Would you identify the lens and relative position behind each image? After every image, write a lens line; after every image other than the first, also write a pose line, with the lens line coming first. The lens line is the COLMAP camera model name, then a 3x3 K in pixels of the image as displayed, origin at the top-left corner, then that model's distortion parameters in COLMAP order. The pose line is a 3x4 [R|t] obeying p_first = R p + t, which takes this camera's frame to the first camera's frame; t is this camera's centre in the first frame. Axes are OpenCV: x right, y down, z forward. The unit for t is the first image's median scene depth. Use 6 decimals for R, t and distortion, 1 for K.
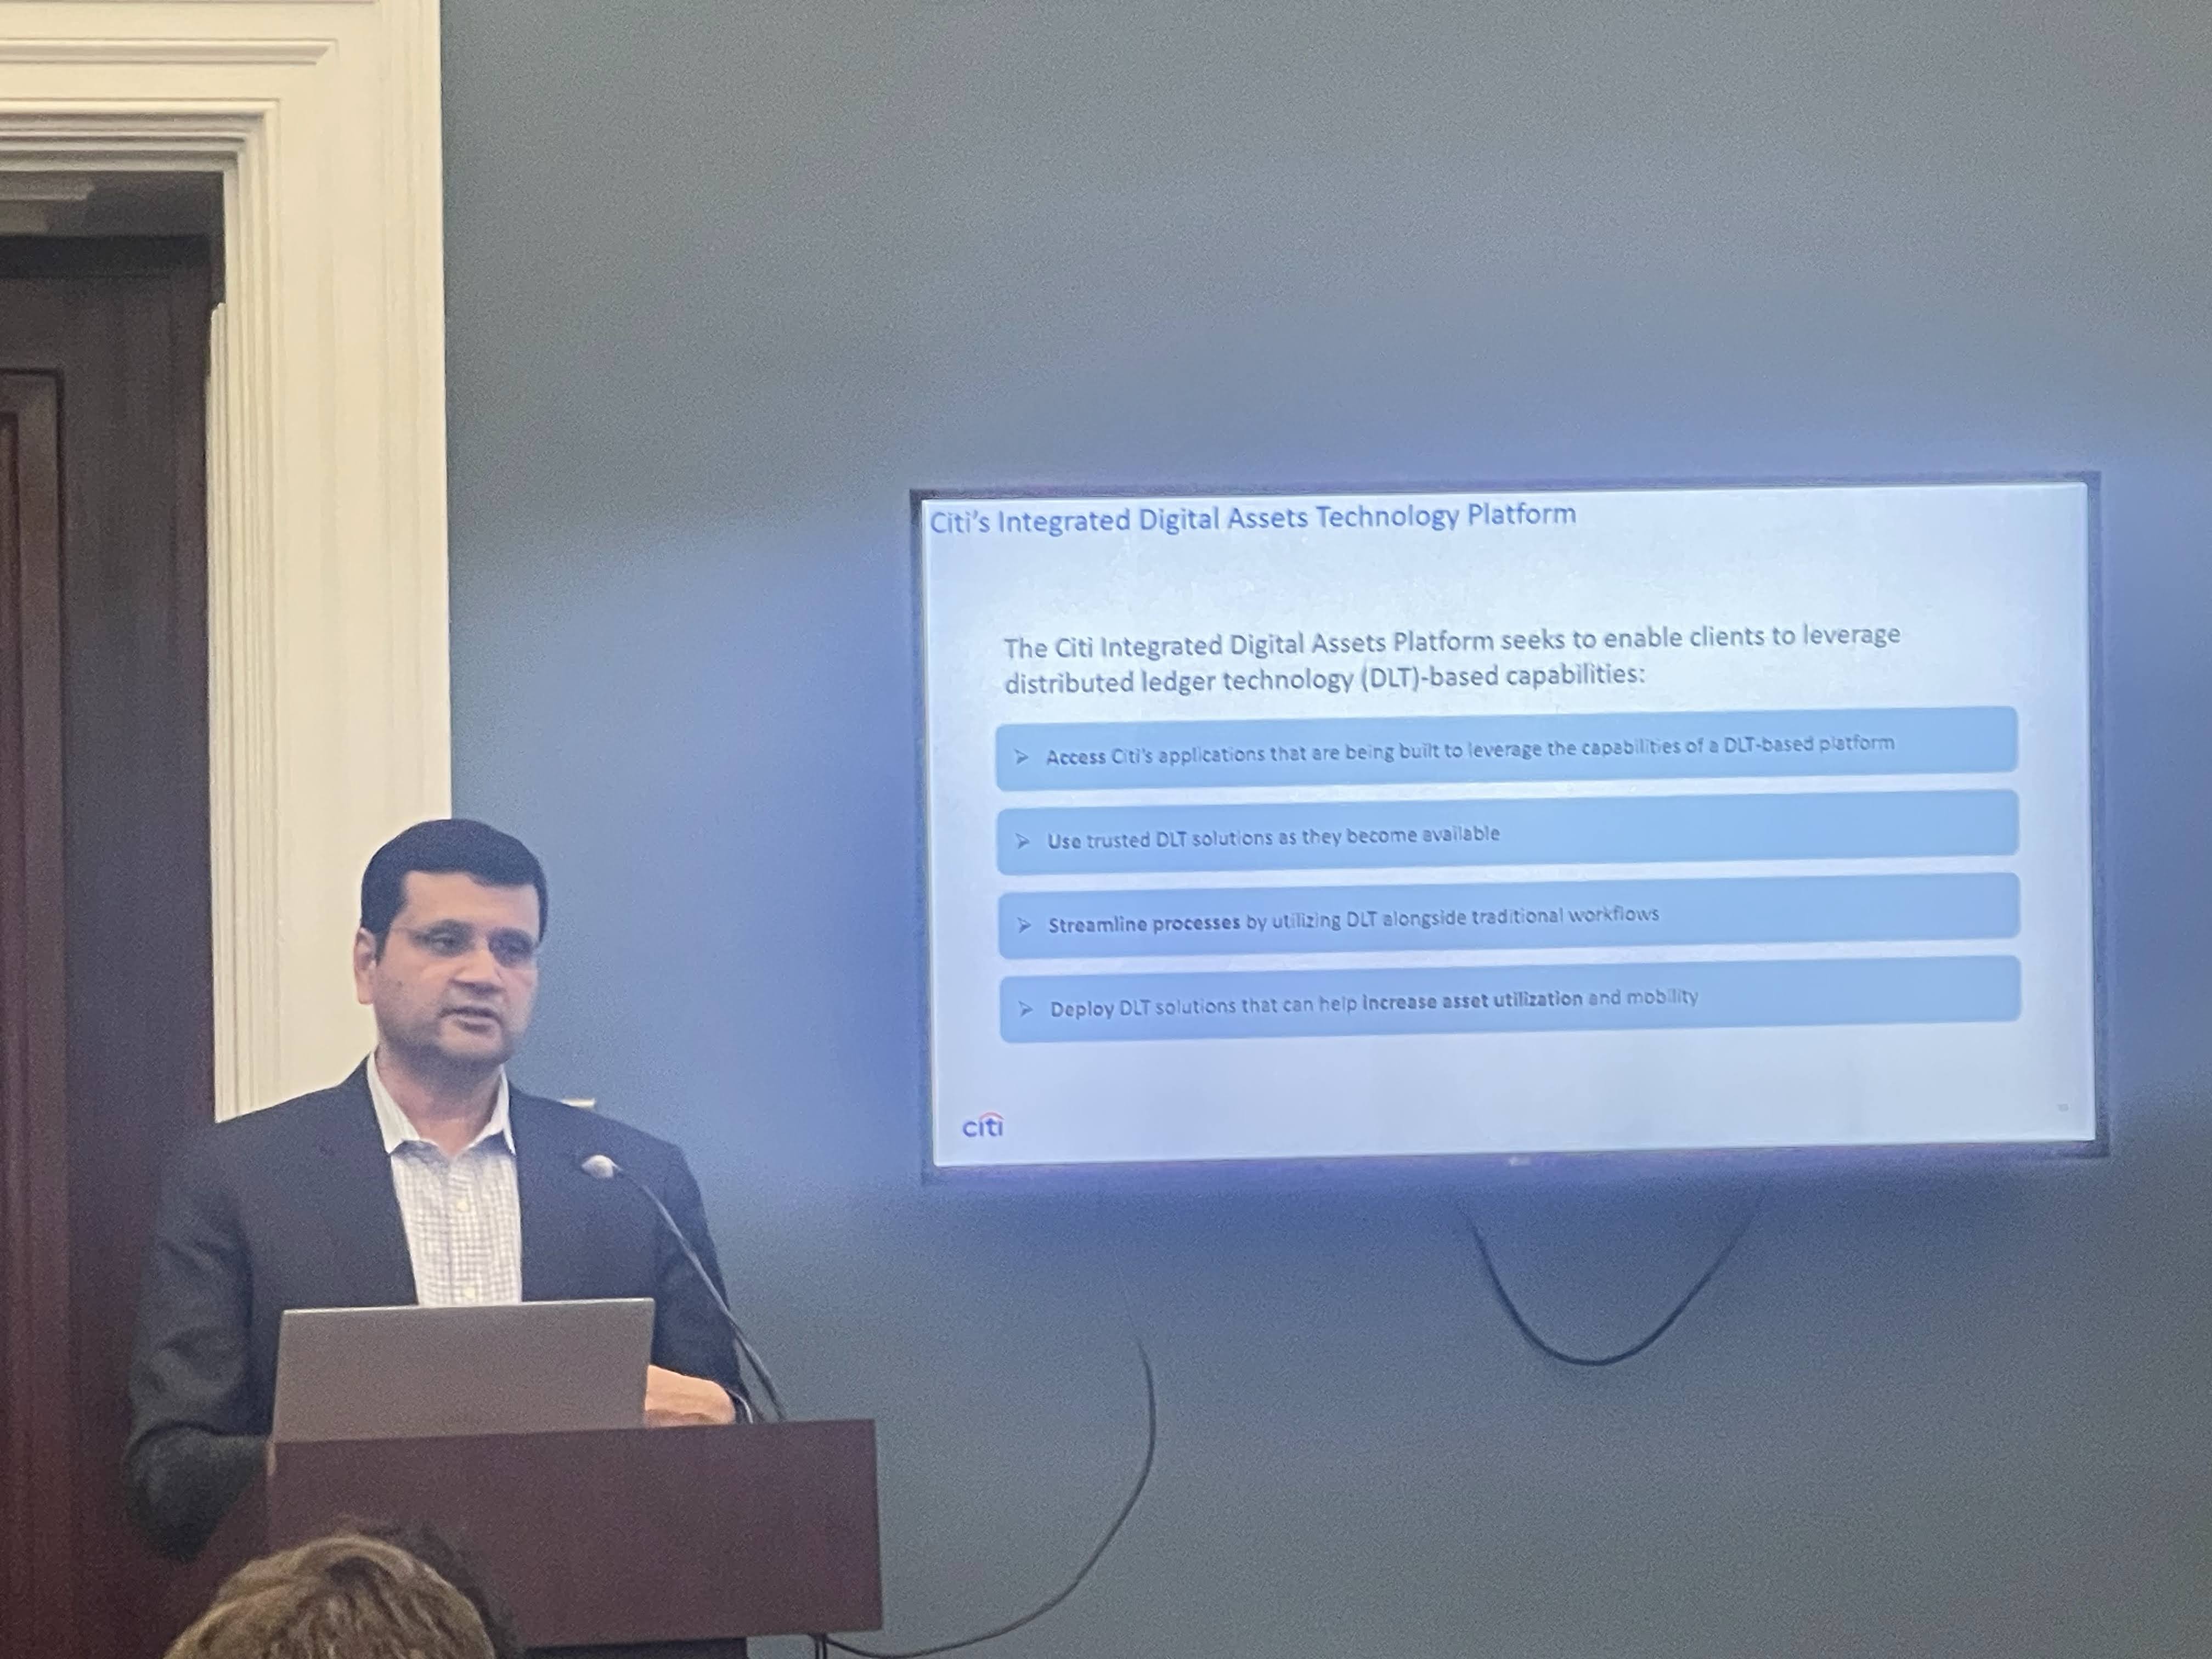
lens RADIAL K [[8028.7, 0, 1169.7], [0, 8028.7, 830.0], [0, 0, 1]] dist [0.208333, -0.235086]
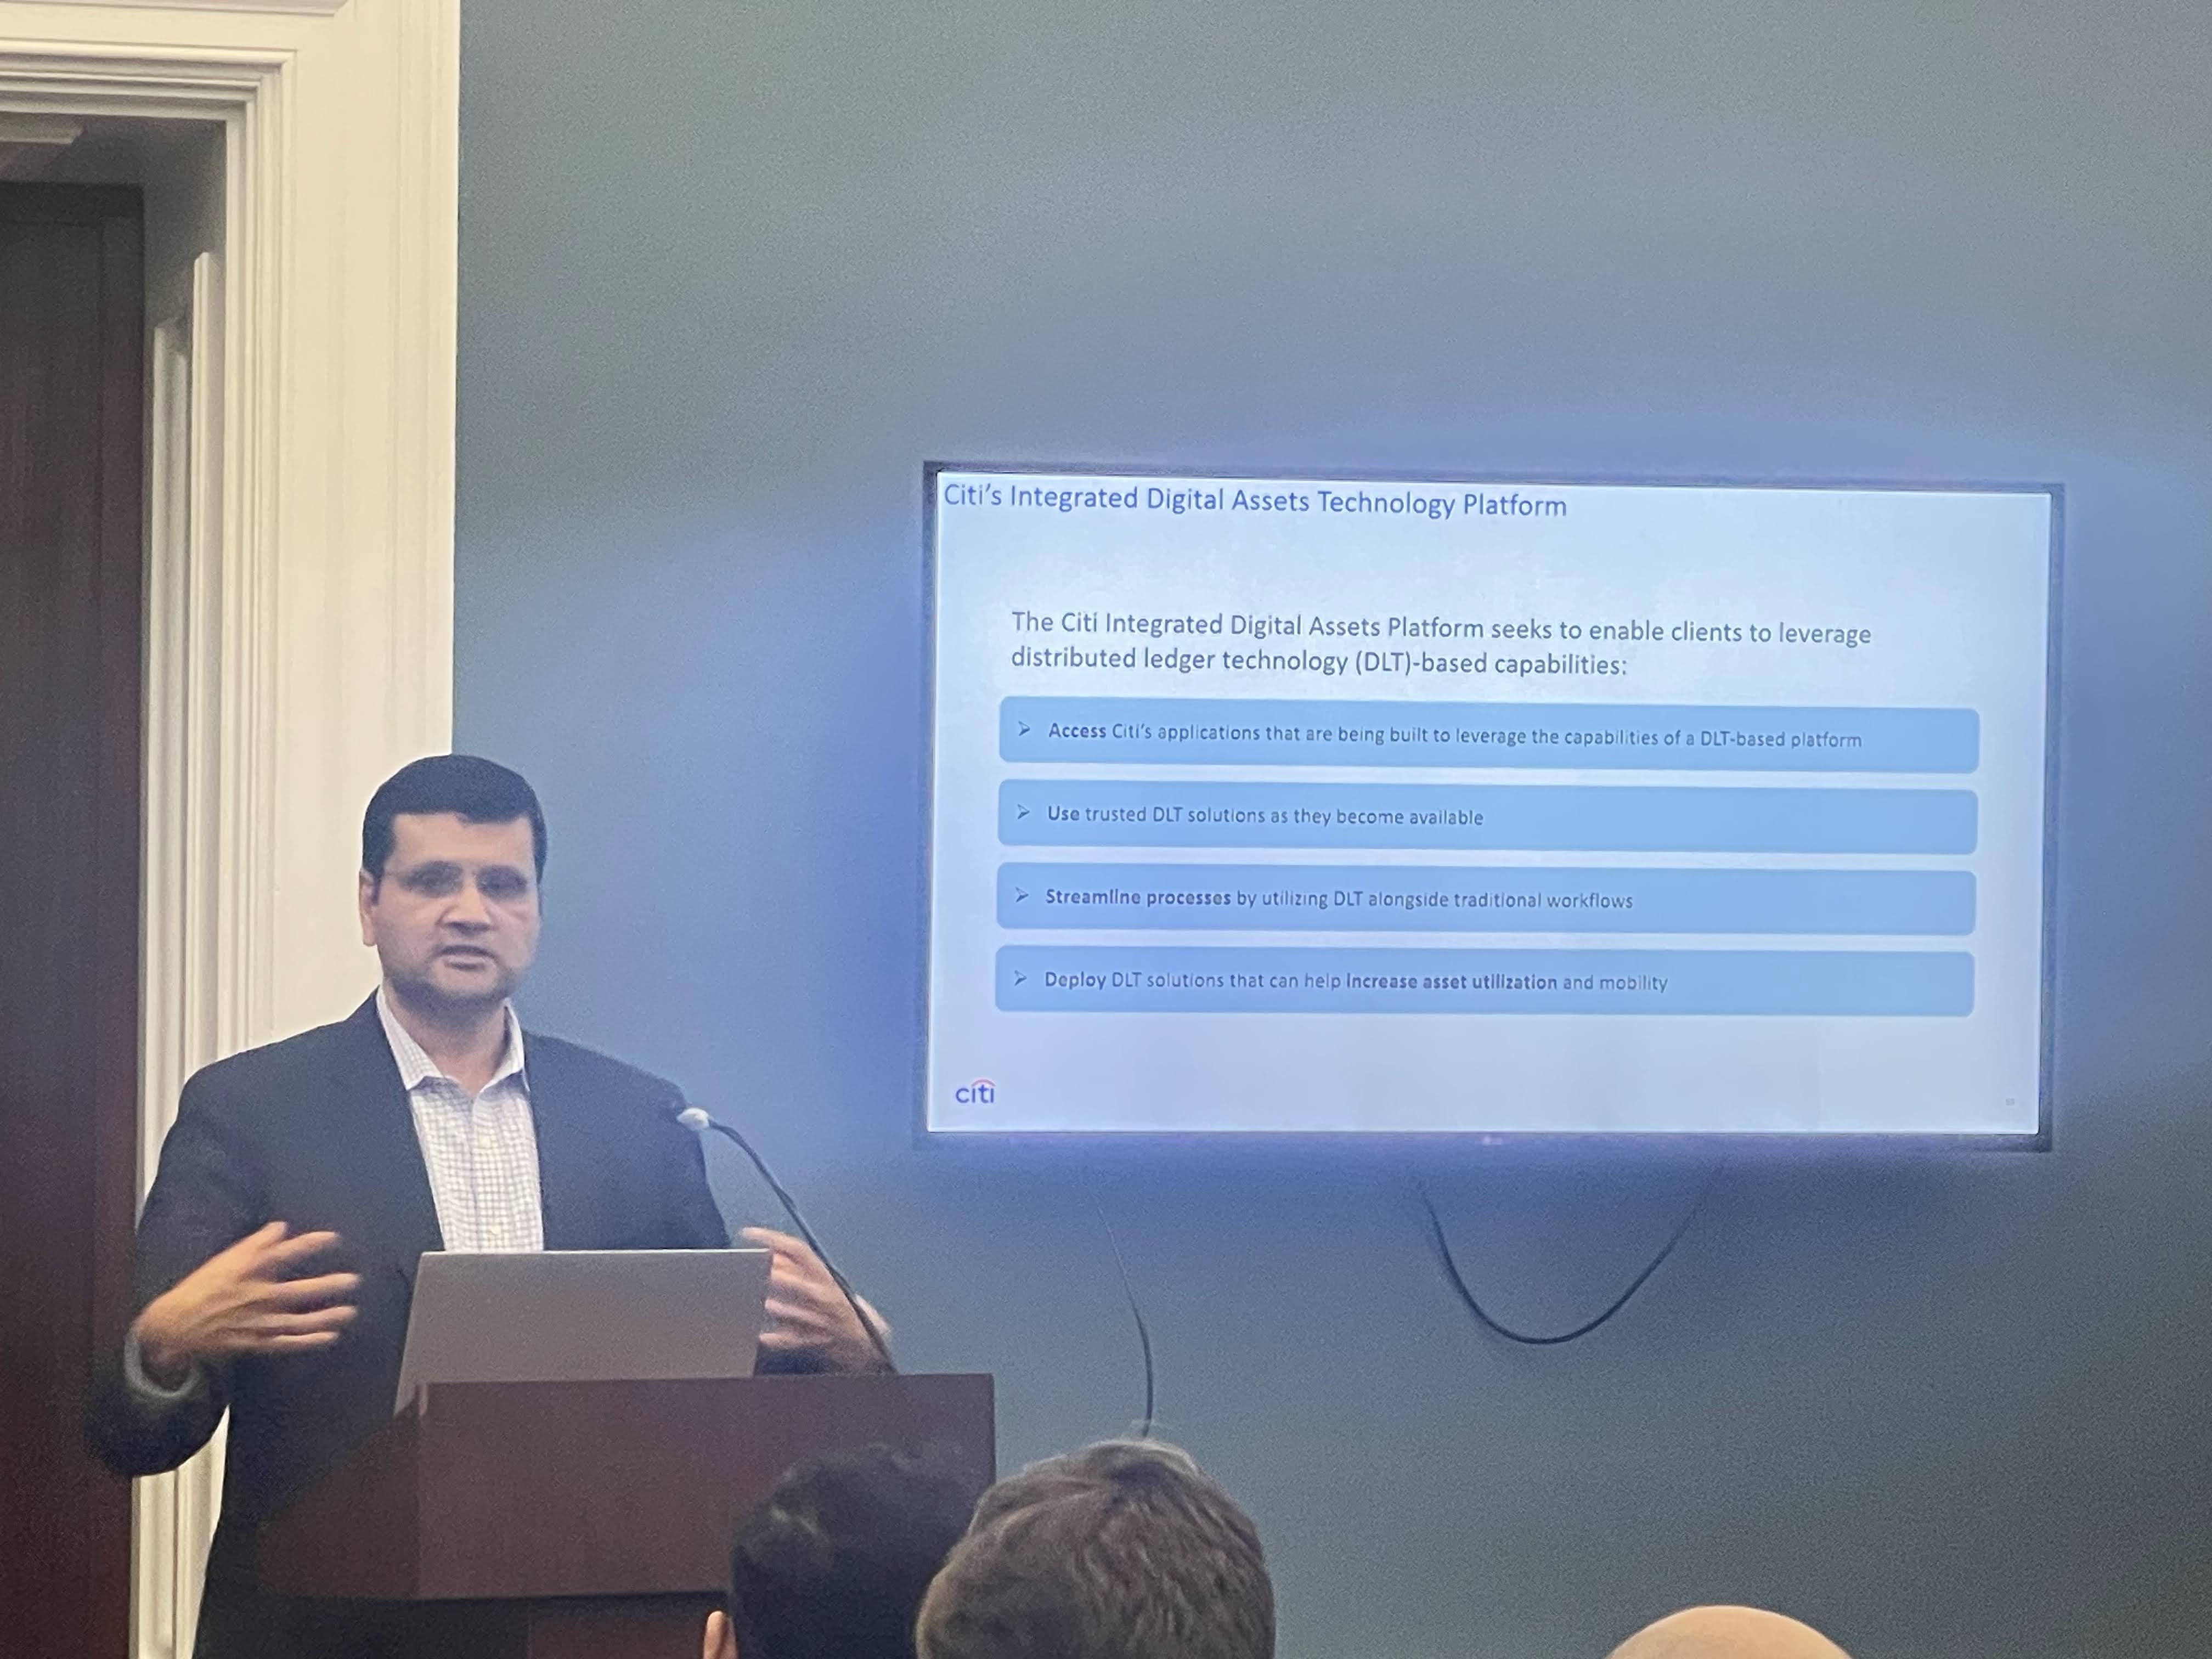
lens RADIAL K [[8028.7, 0, 1169.7], [0, 8028.7, 830.0], [0, 0, 1]] dist [0.208333, -0.235086]
pose [[0.993929, 0.029174, 0.106085, -0.106660], [-0.028971, 0.999574, -0.003450, 0.006590], [-0.106141, 0.000356, 0.994351, -0.007834]]
